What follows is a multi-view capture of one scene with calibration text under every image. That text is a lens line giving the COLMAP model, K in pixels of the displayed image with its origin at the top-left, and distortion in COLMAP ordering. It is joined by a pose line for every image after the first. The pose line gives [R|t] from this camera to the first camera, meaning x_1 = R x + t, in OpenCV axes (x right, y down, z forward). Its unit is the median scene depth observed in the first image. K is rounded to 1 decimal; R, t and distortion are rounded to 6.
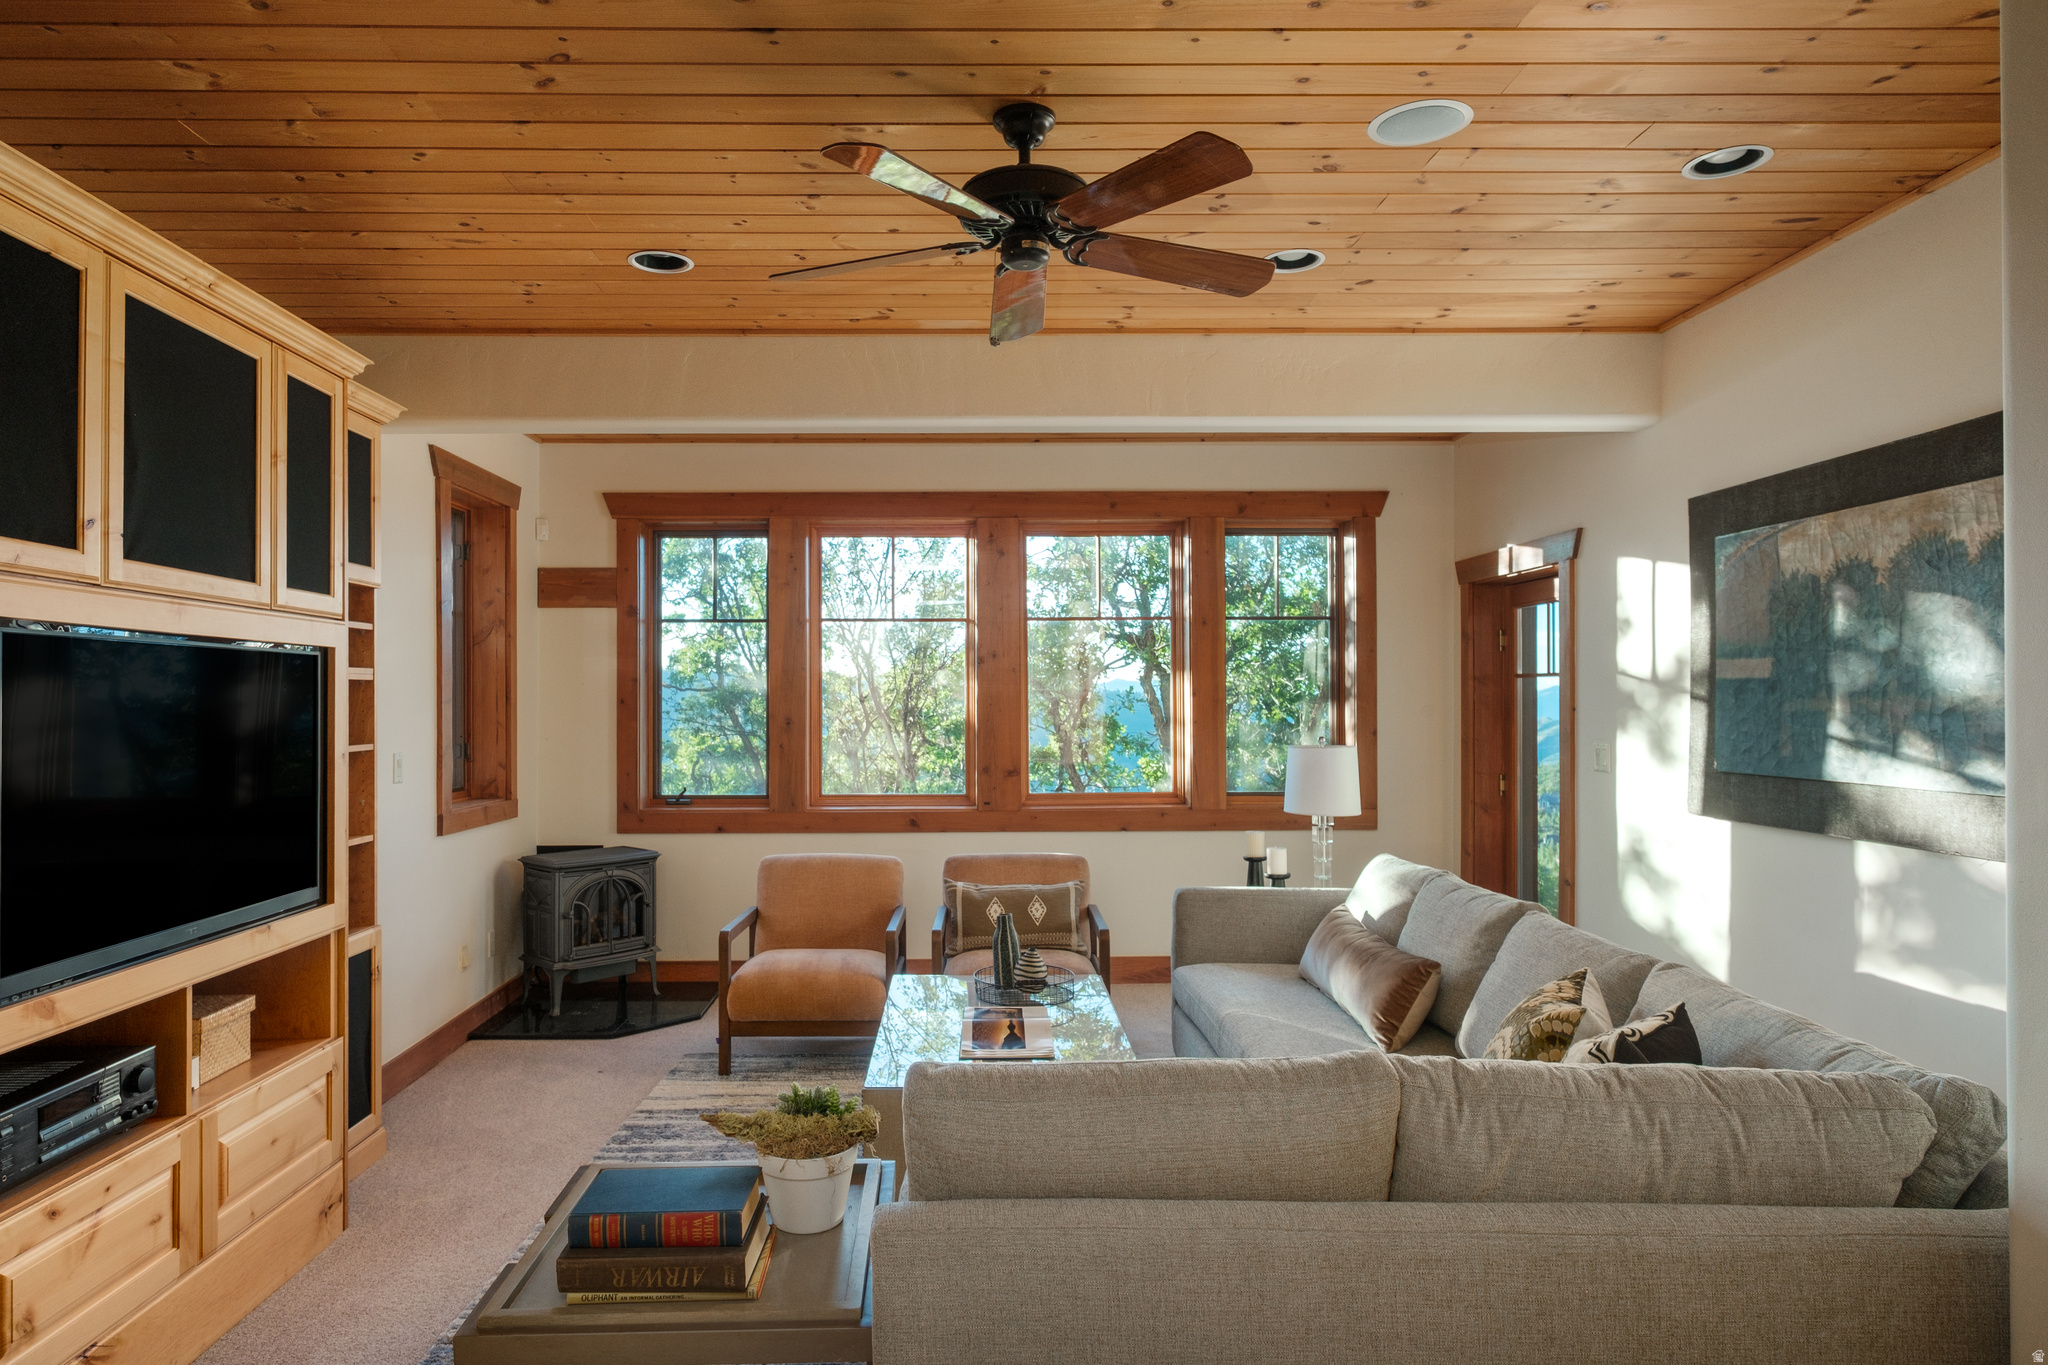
lens RADIAL K [[1264.9, 0, 1024.0], [0, 1264.9, 682.5], [0, 0, 1]] dist [0.000394, 0.000033]
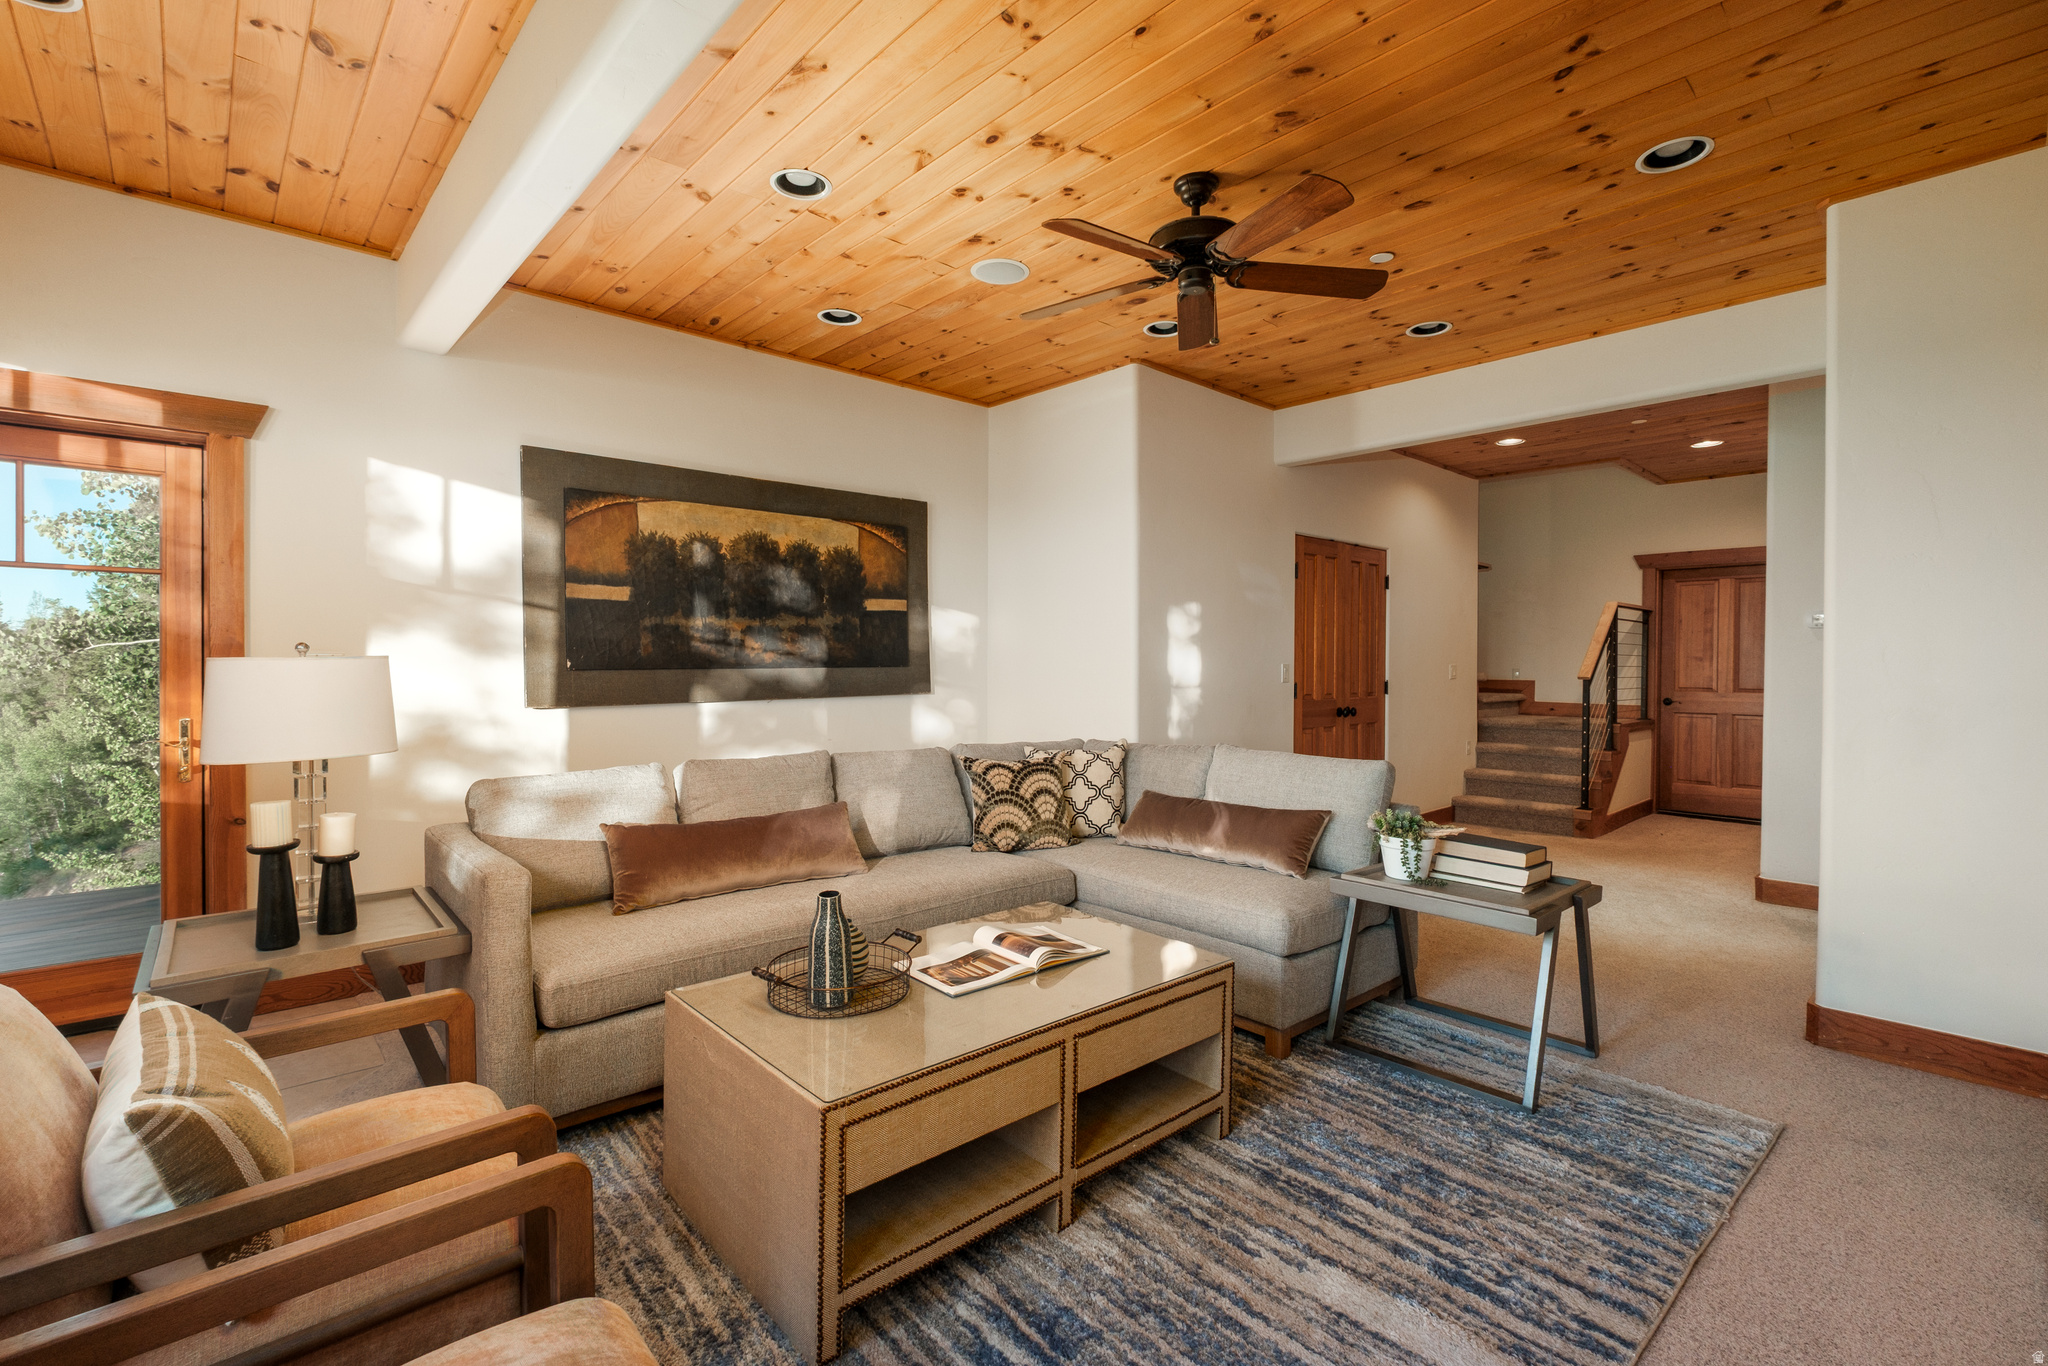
lens RADIAL K [[914.6, 0, 1024.0], [0, 914.6, 683.0], [0, 0, 1]] dist [-0.000156, -0.000026]
pose [[-0.650887, -0.016534, 0.758994, -0.603943], [-0.012629, 0.999860, 0.010950, 0.087549], [-0.759069, -0.002458, -0.651005, 1.641121]]
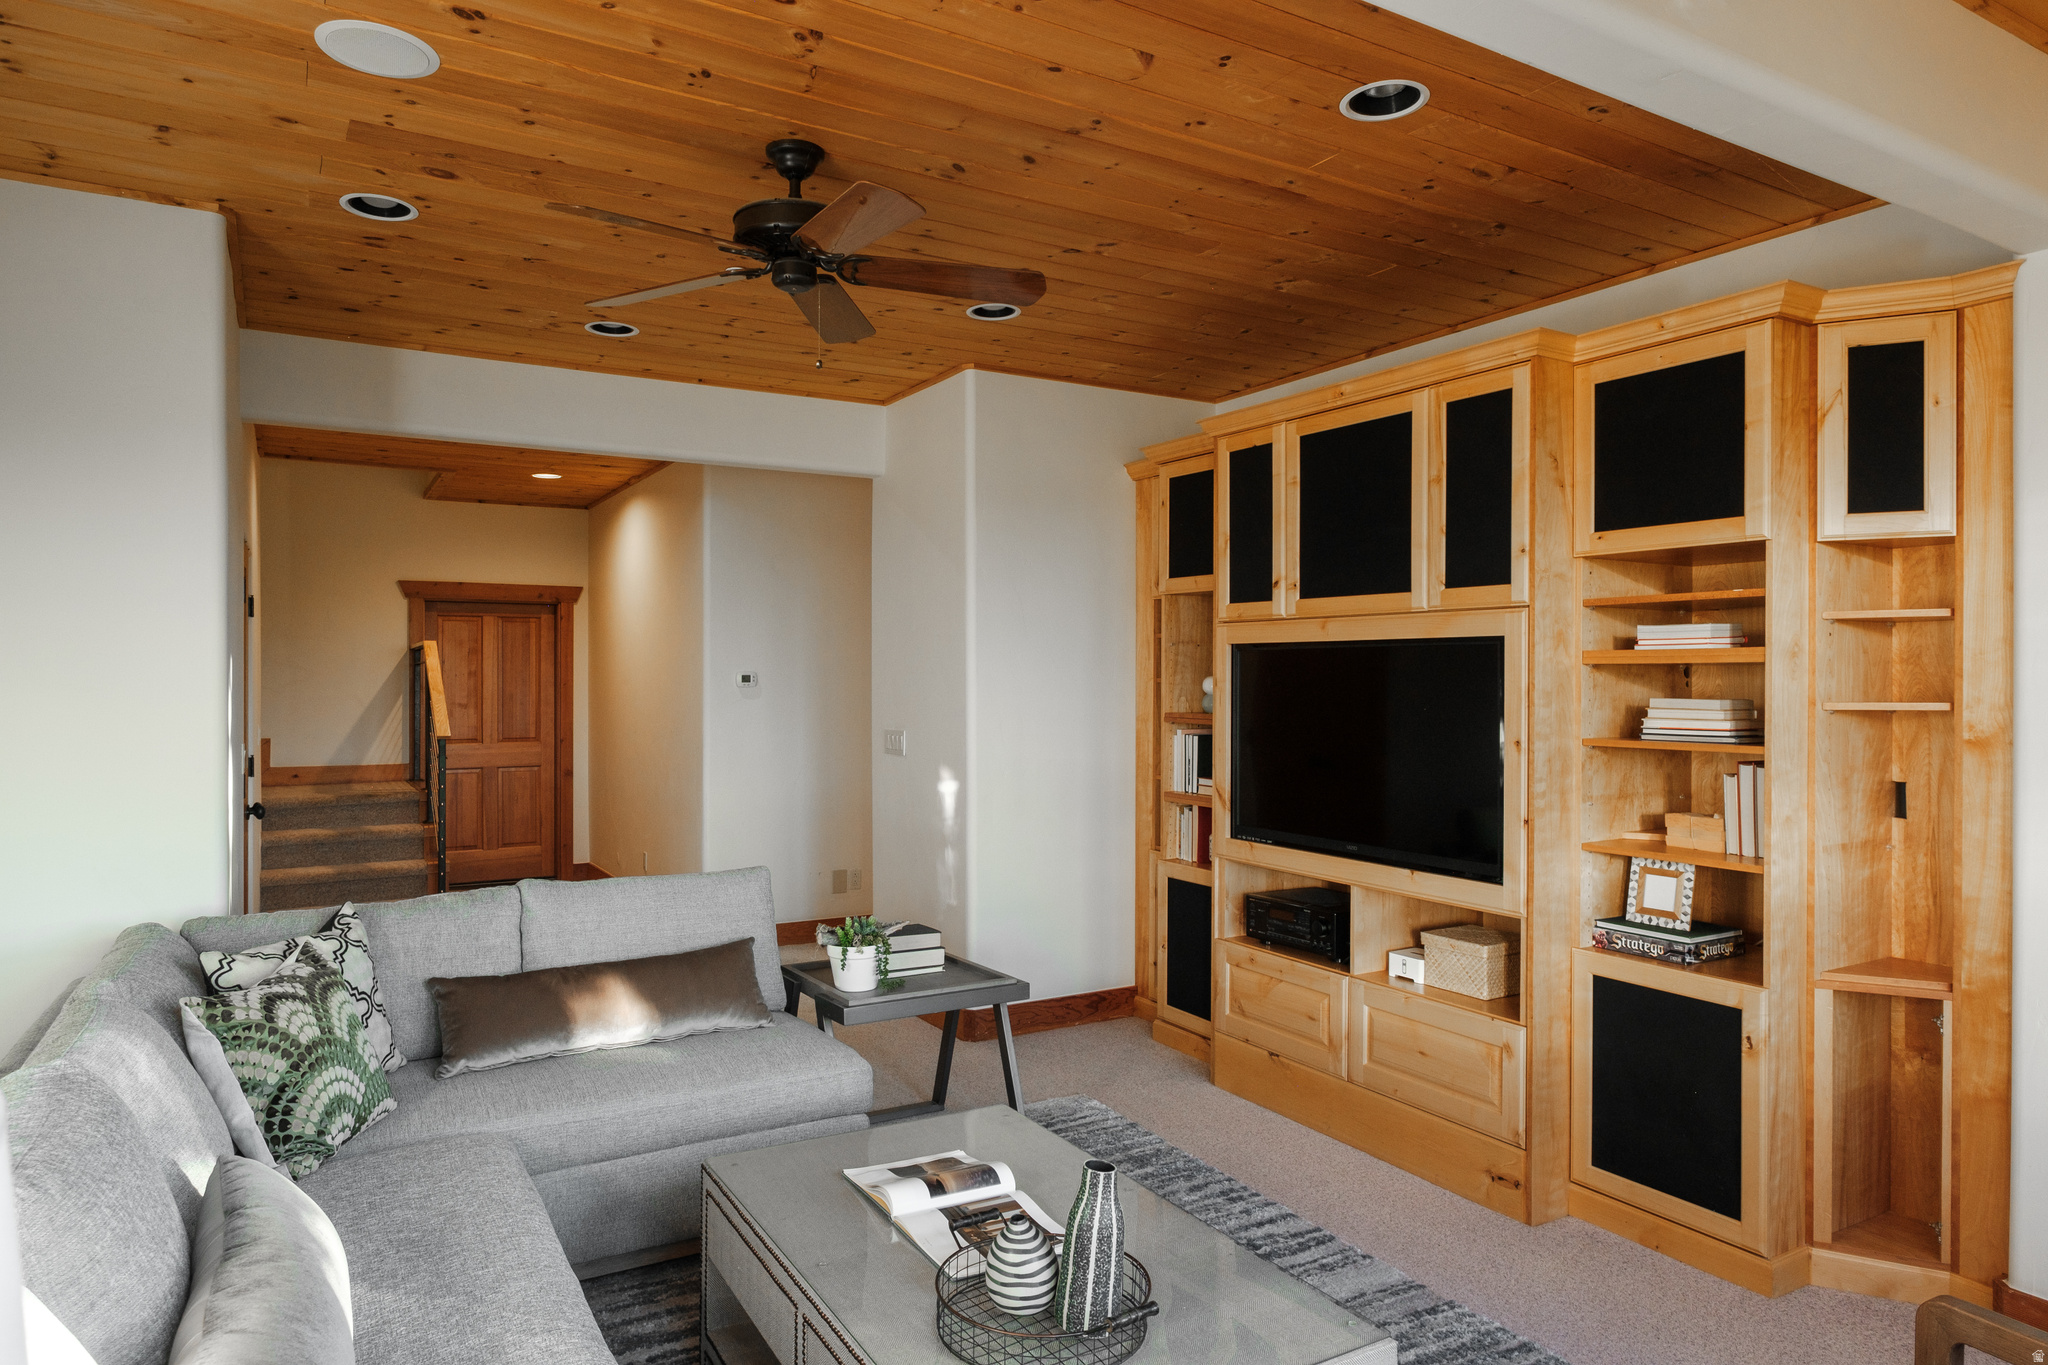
lens RADIAL K [[1243.6, 0, 1024.0], [0, 1243.6, 682.5], [0, 0, 1]] dist [0.004692, 0.000450]
pose [[-0.873795, 0.004021, -0.486278, 0.309795], [0.010036, 0.999902, -0.009764, 0.016307], [0.486191, -0.013412, -0.873750, 1.838259]]
